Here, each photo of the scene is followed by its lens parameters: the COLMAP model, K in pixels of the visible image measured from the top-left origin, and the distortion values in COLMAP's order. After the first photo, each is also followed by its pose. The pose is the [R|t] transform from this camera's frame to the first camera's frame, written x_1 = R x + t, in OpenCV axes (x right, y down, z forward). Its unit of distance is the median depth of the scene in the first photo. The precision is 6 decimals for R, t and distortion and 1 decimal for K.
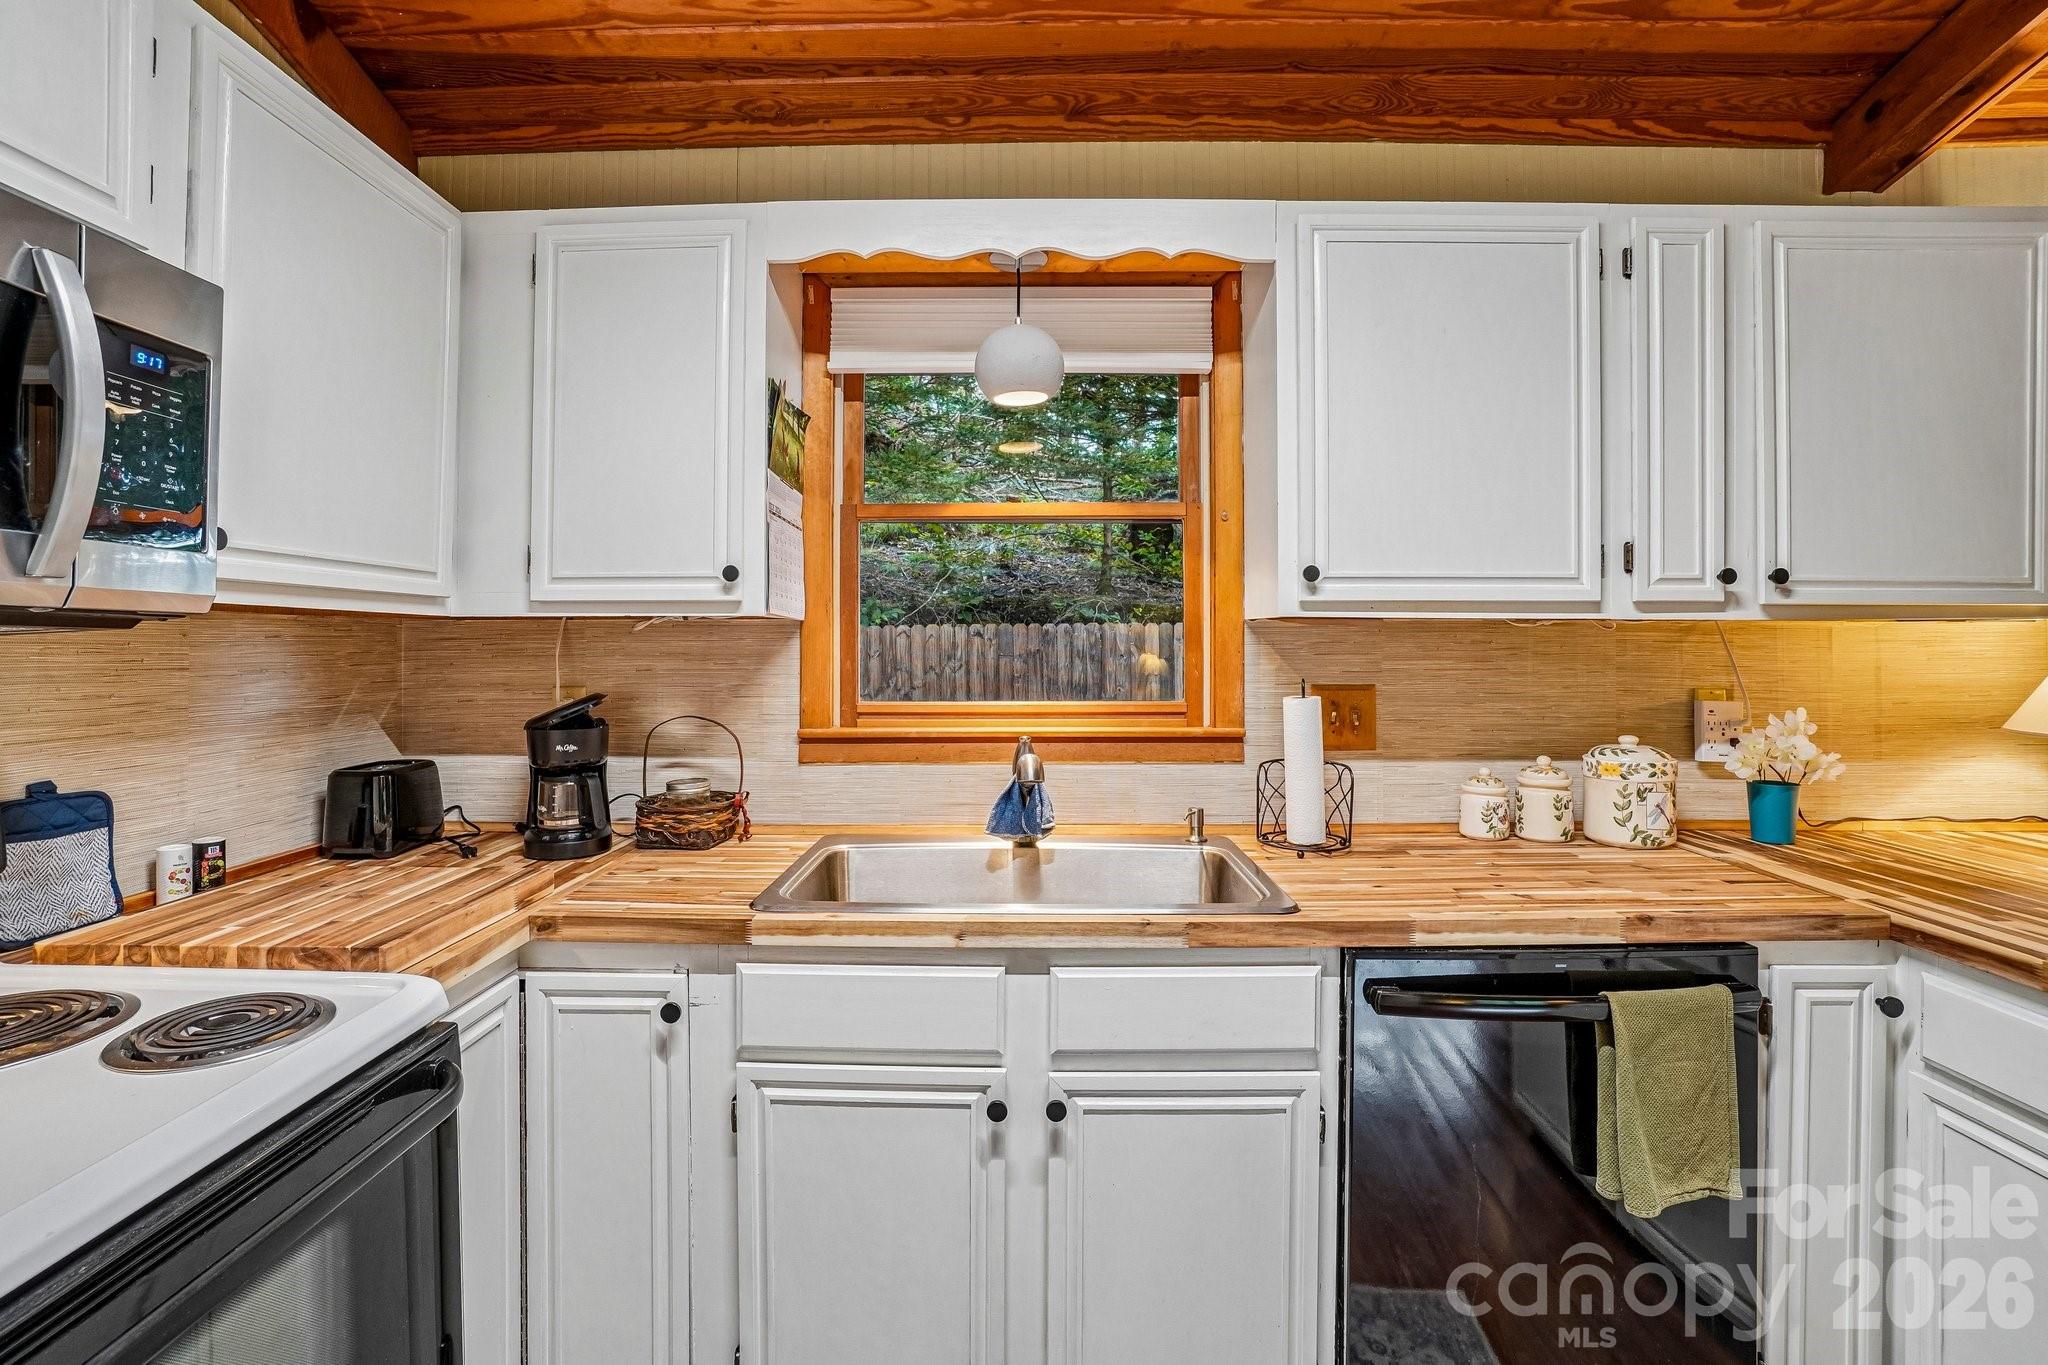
lens RADIAL K [[940.3, 0, 986.1], [0, 940.3, 642.0], [0, 0, 1]] dist [-0.050053, 0.030558]
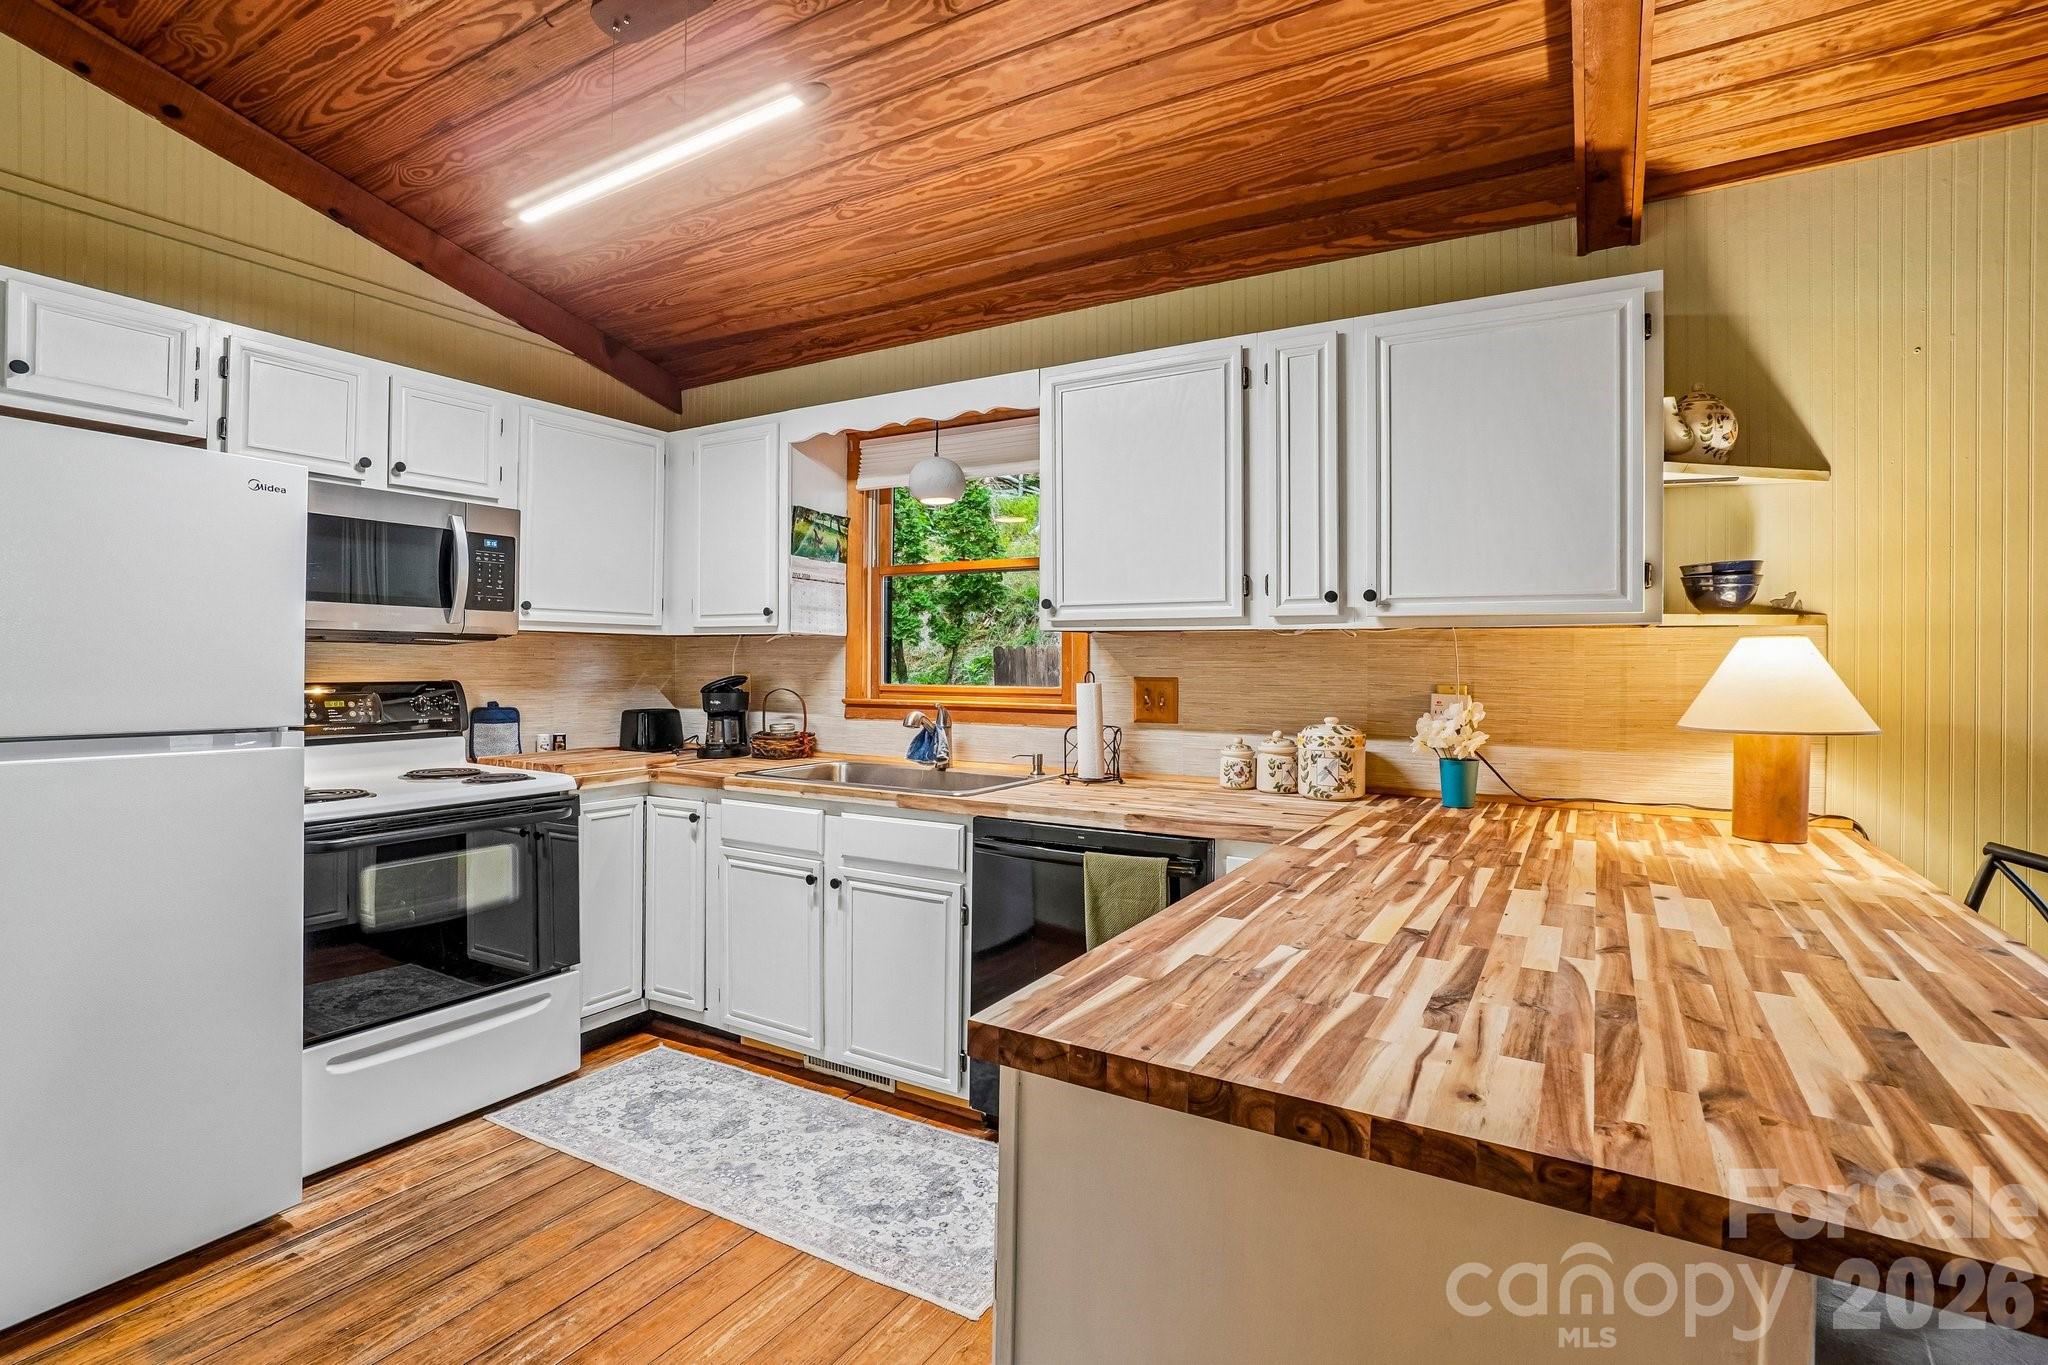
lens RADIAL K [[896.8, 0, 1018.0], [0, 896.8, 668.1], [0, 0, 1]] dist [0.018165, 0.000133]
pose [[0.892357, 0.007329, -0.451271, 0.868380], [-0.003094, 0.999944, 0.010121, 0.019242], [0.451319, -0.007635, 0.892330, -0.352052]]
